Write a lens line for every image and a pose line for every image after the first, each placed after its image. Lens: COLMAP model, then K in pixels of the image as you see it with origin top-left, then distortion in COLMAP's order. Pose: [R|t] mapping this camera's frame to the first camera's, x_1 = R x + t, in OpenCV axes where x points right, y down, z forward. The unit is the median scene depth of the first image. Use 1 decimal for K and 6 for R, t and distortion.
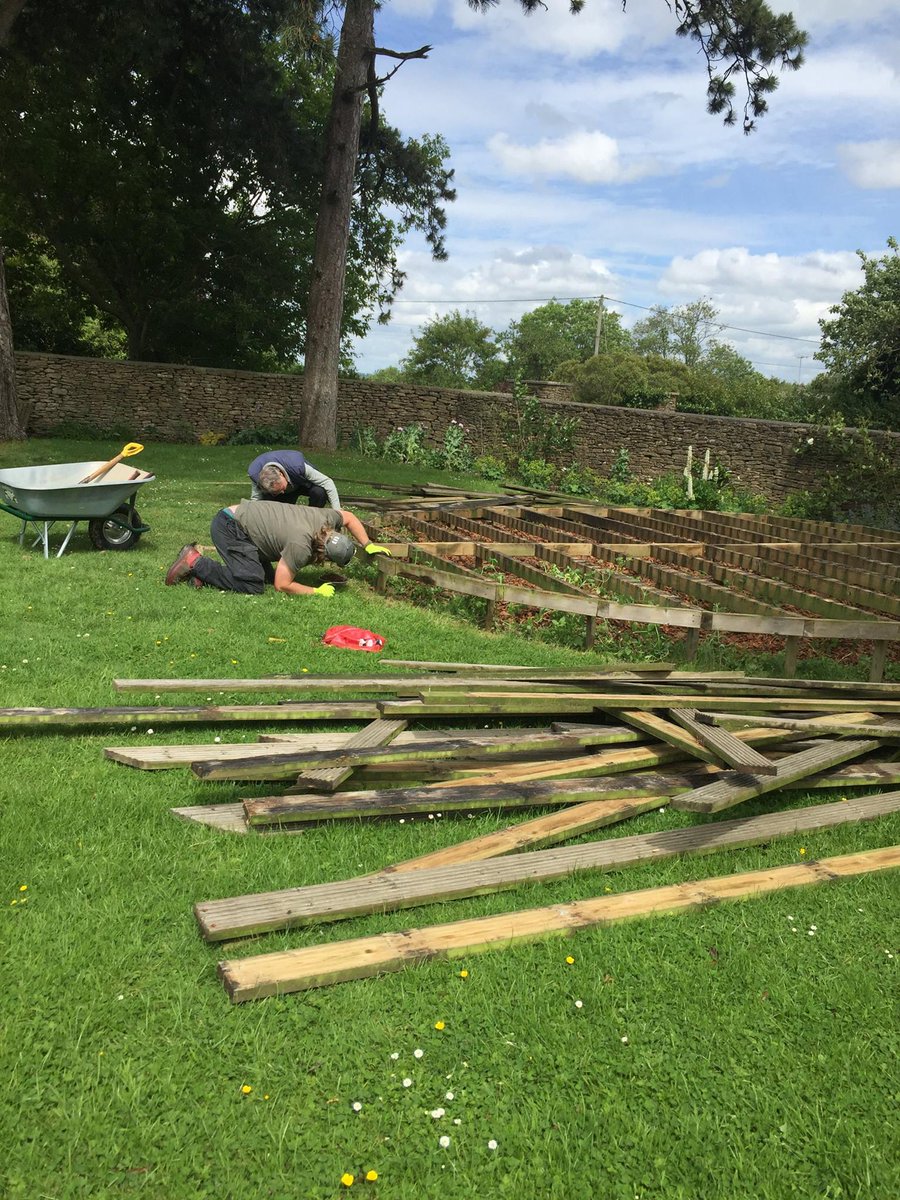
lens RADIAL K [[1008.3, 0, 450.0], [0, 1008.3, 600.0], [0, 0, 1]] dist [0.055716, -0.002550]
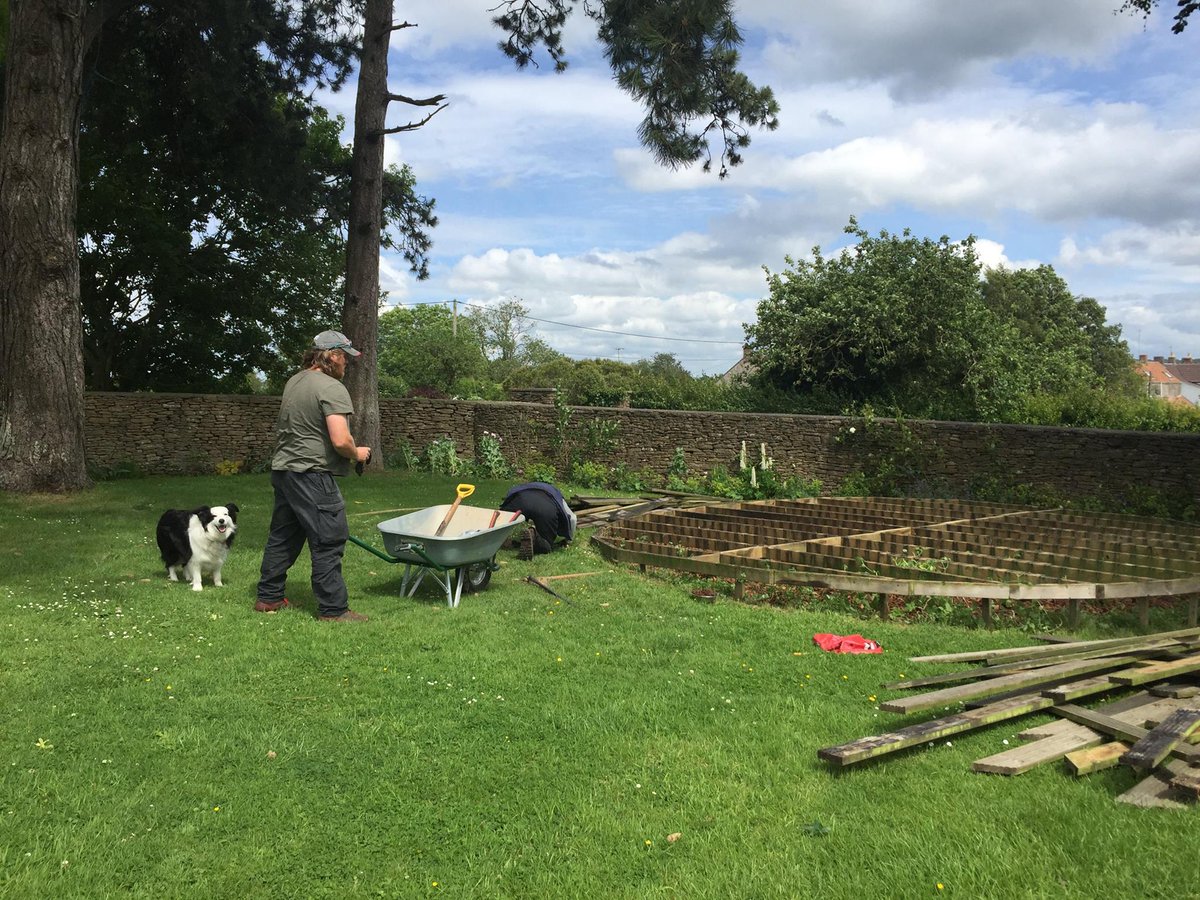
lens RADIAL K [[1008.3, 0, 577.4], [0, 1008.3, 449.1], [0, 0, 1]] dist [0.055716, -0.002550]
pose [[0.945176, -0.074328, 0.317989, -0.236739], [0.117658, 0.985864, -0.119283, -0.024859], [-0.304628, 0.150158, 0.940561, 0.001640]]
